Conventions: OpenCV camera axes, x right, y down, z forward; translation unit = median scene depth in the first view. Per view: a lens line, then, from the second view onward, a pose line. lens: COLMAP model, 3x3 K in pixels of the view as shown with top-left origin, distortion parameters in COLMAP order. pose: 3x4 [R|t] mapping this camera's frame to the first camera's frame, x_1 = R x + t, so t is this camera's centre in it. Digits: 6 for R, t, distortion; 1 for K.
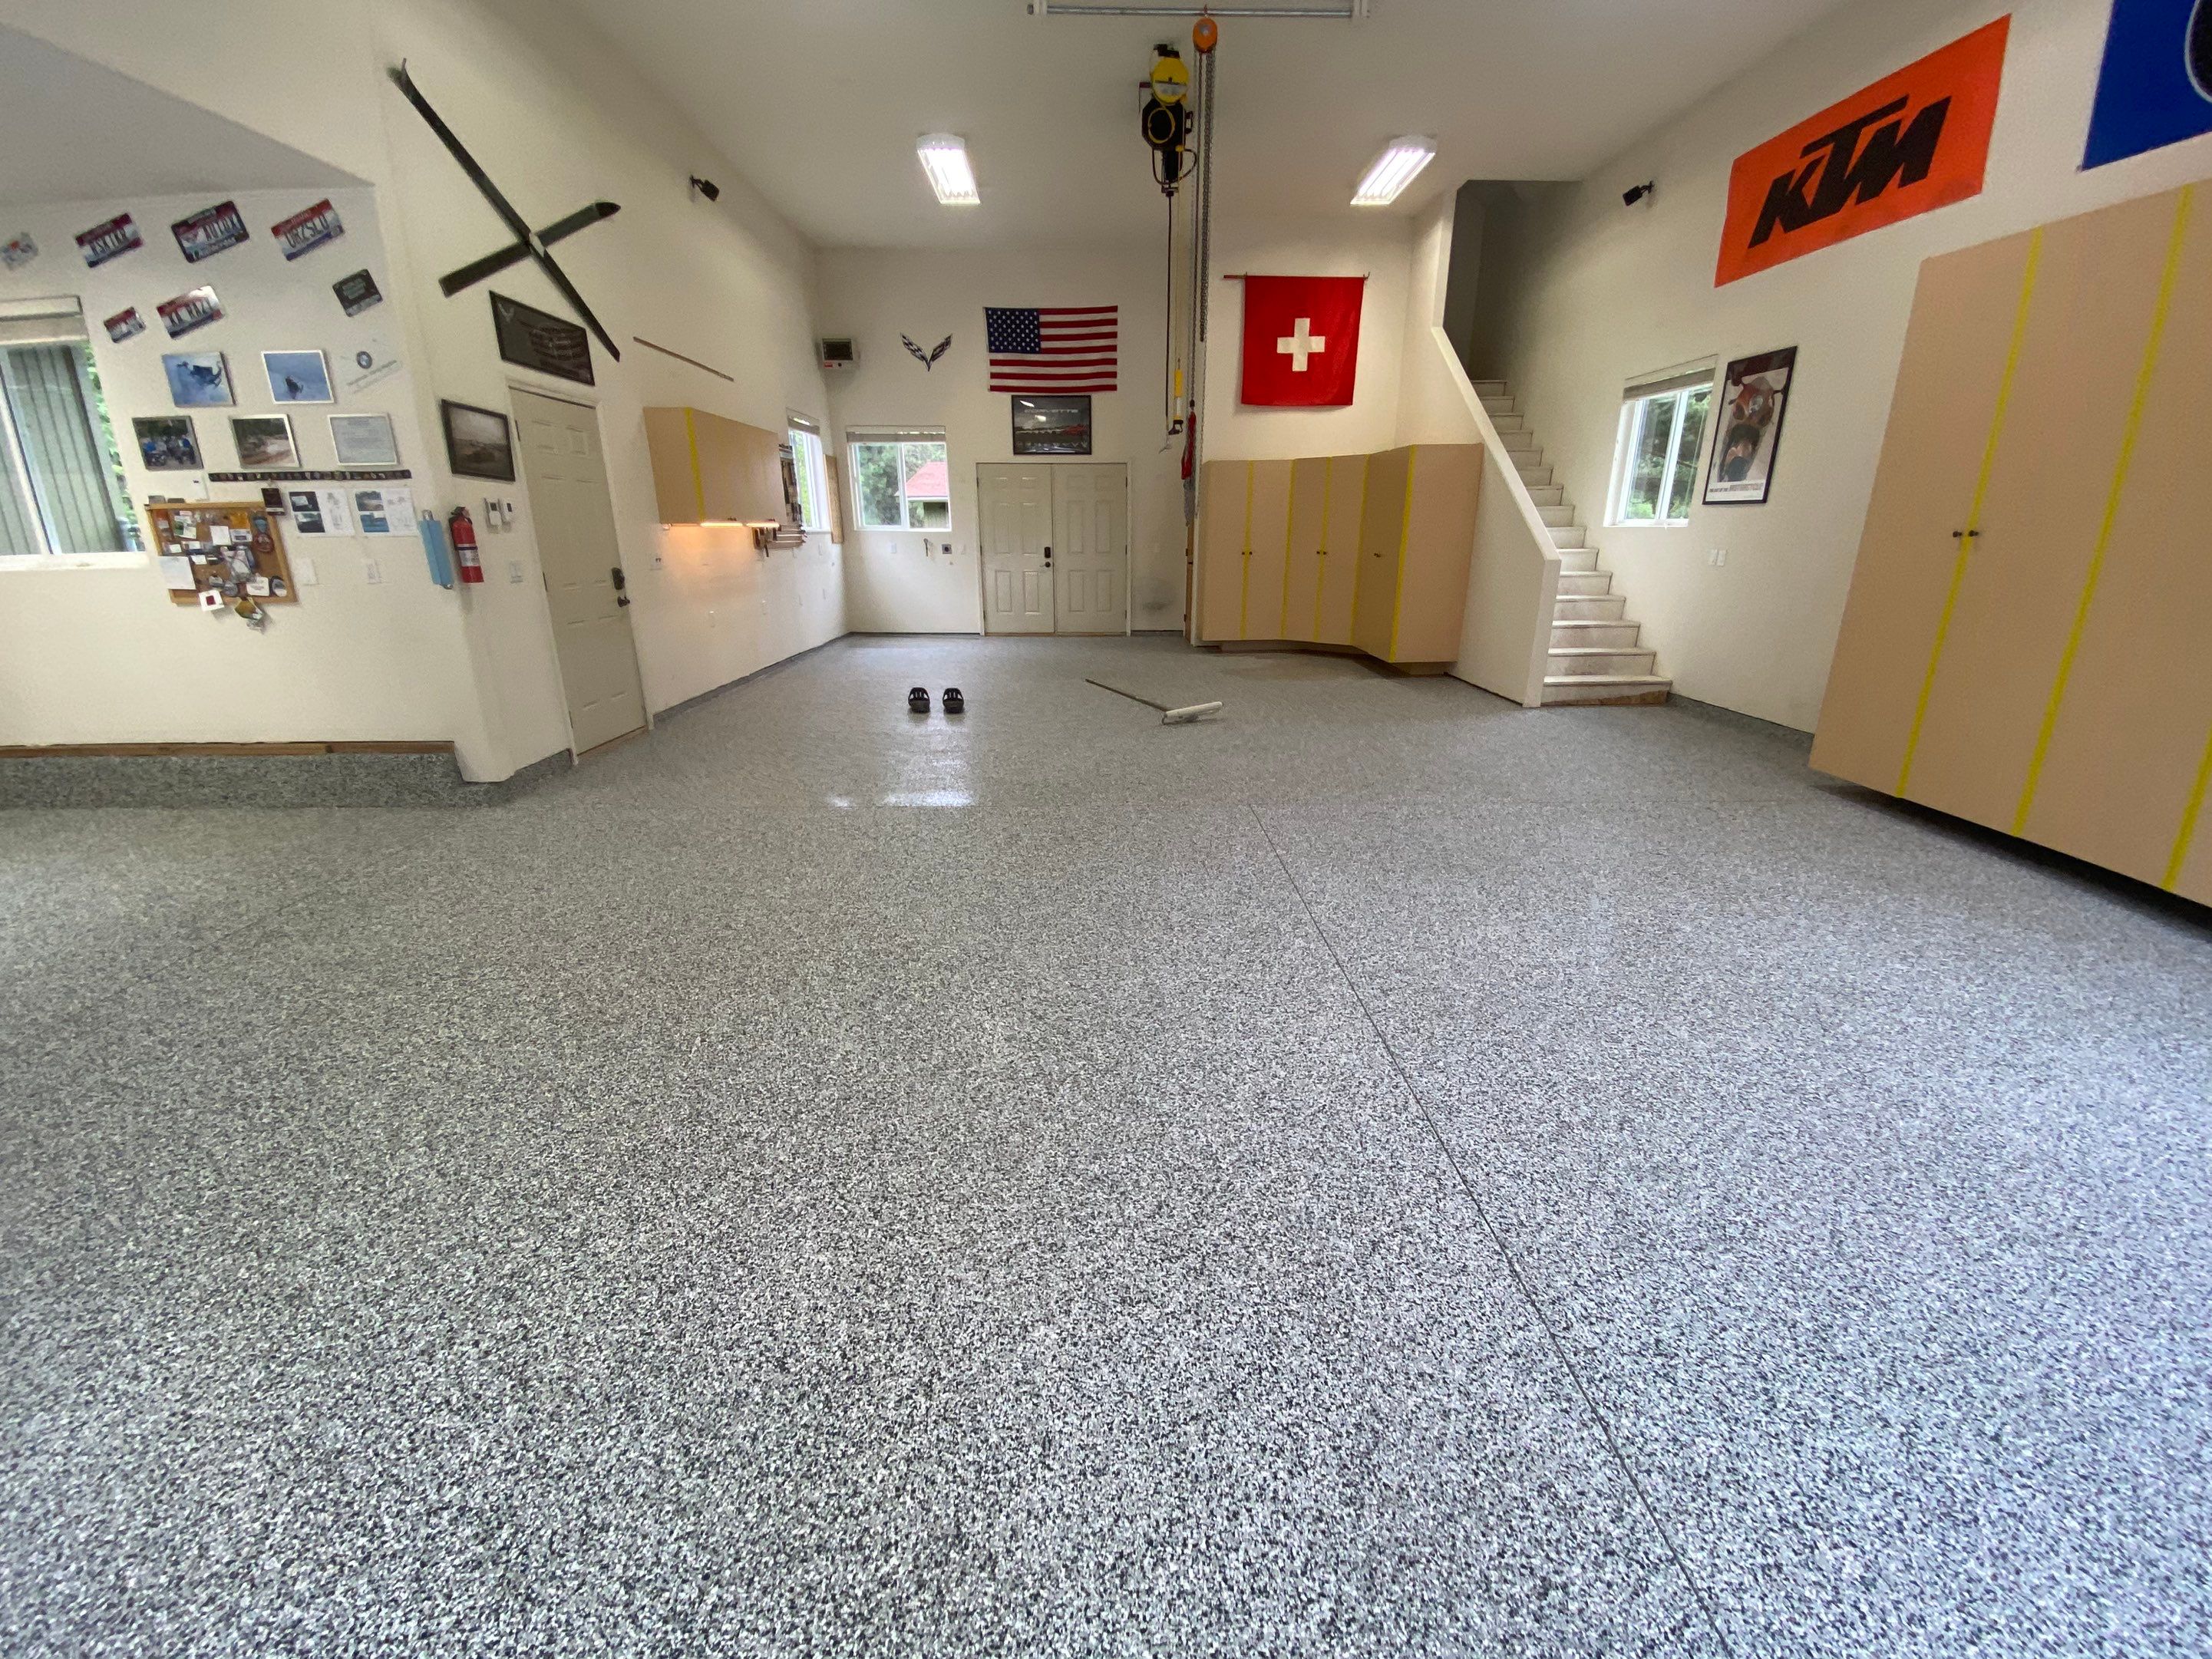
lens RADIAL K [[896.8, 0, 1106.0], [0, 896.8, 824.1], [0, 0, 1]] dist [0.015116, -0.018744]
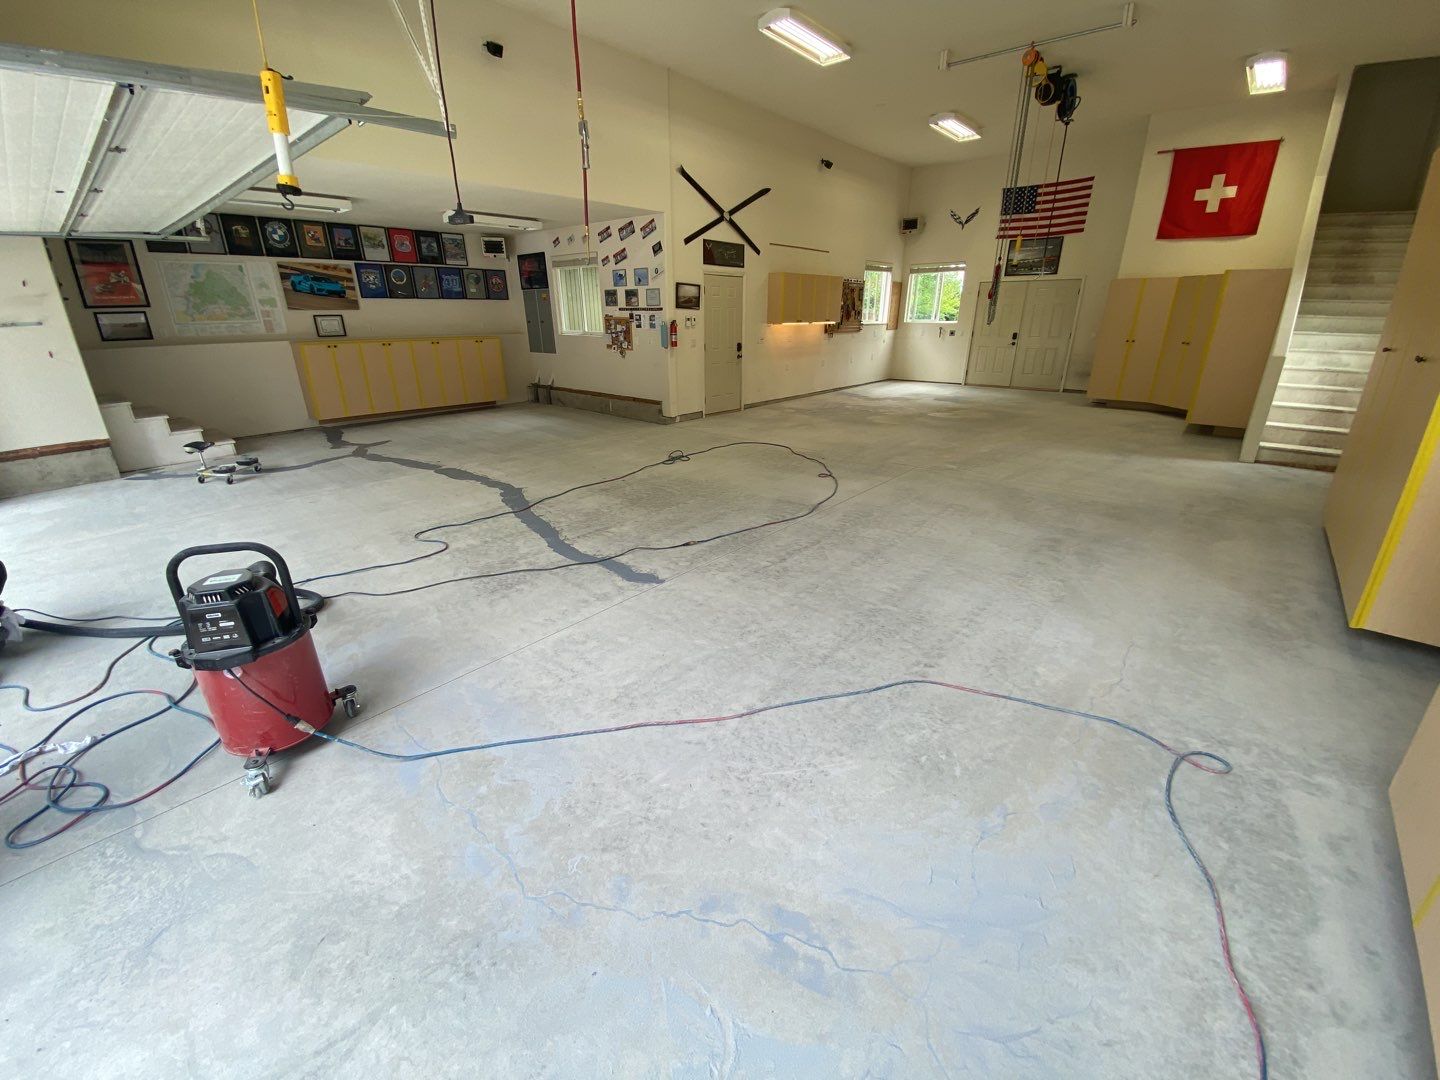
lens RADIAL K [[581.2, 0, 721.3], [0, 581.2, 539.0], [0, 0, 1]] dist [0.019943, -0.021445]
pose [[0.739787, 0.243506, -0.627233, 0.766474], [-0.211259, 0.969135, 0.127071, 0.069509], [0.638816, 0.038503, 0.768396, -0.340749]]
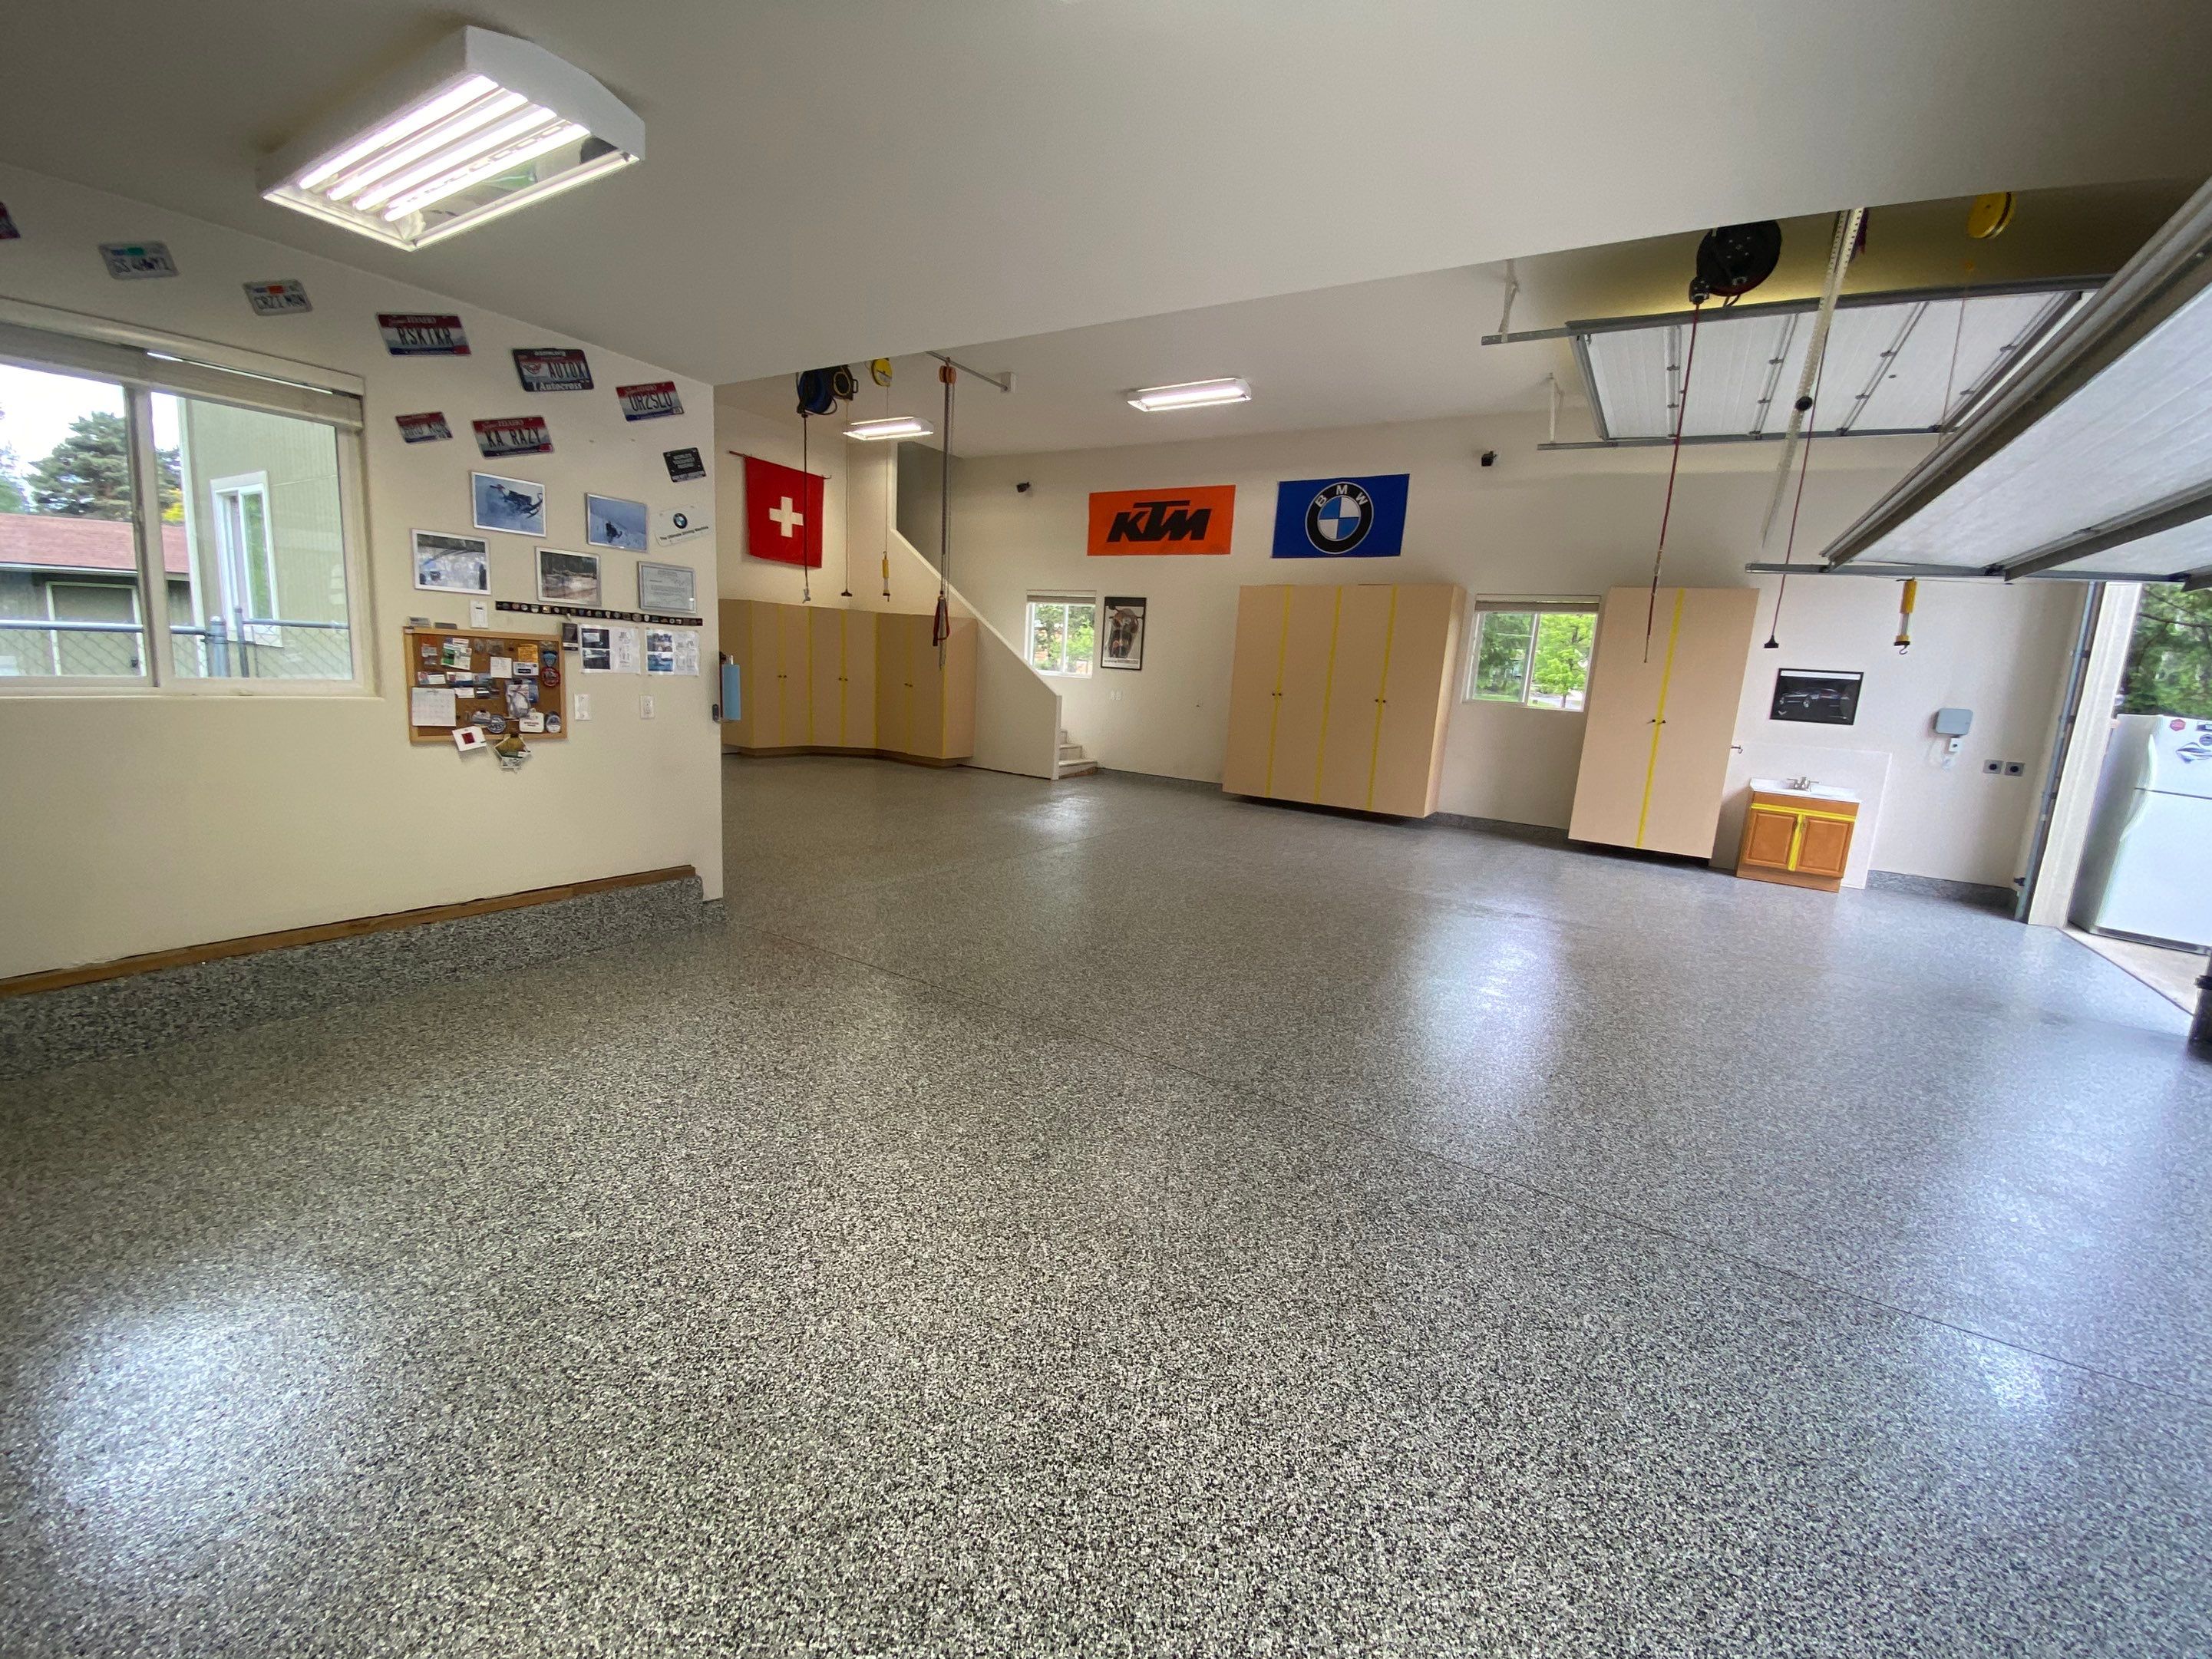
lens RADIAL K [[892.8, 0, 1108.0], [0, 892.8, 828.0], [0, 0, 1]] dist [0.019943, -0.021445]
pose [[0.546479, -0.111538, 0.830012, -1.399574], [0.200622, 0.979669, -0.000440, -0.038662], [-0.813087, 0.166759, 0.557746, 0.016083]]
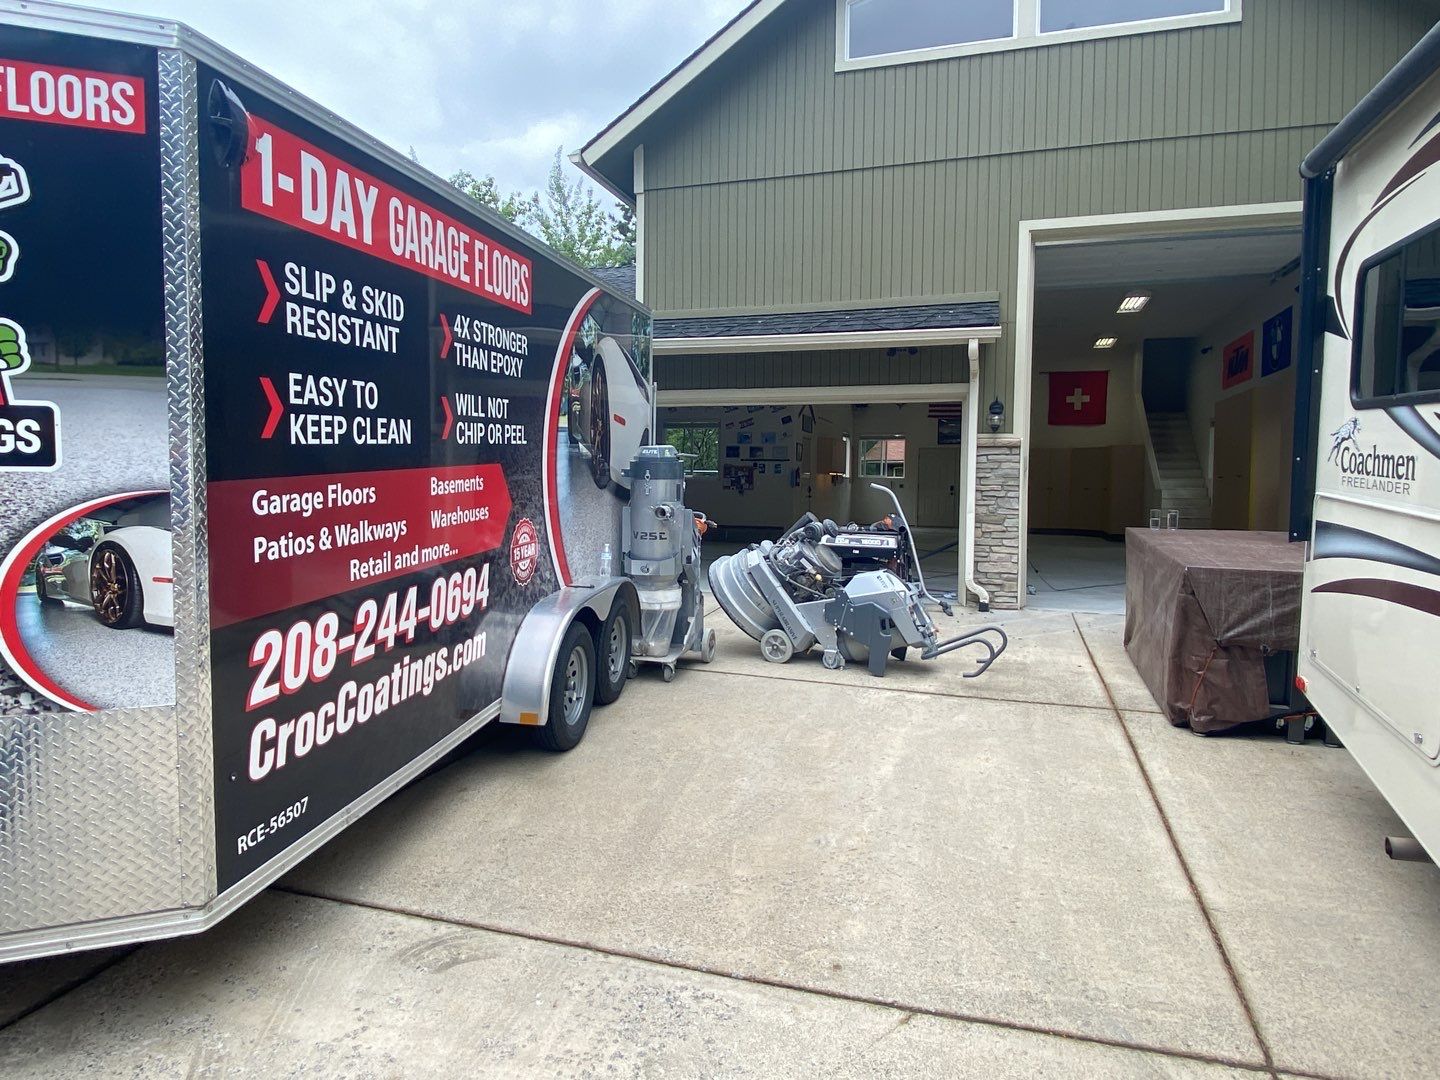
lens RADIAL K [[897.5, 0, 717.6], [0, 897.5, 522.2], [0, 0, 1]] dist [0.044652, -0.048473]
pose [[0.946660, 0.028406, -0.320978, 0.225315], [-0.114635, 0.960629, -0.253081, 0.918145], [0.301152, 0.276377, 0.912646, -2.647910]]
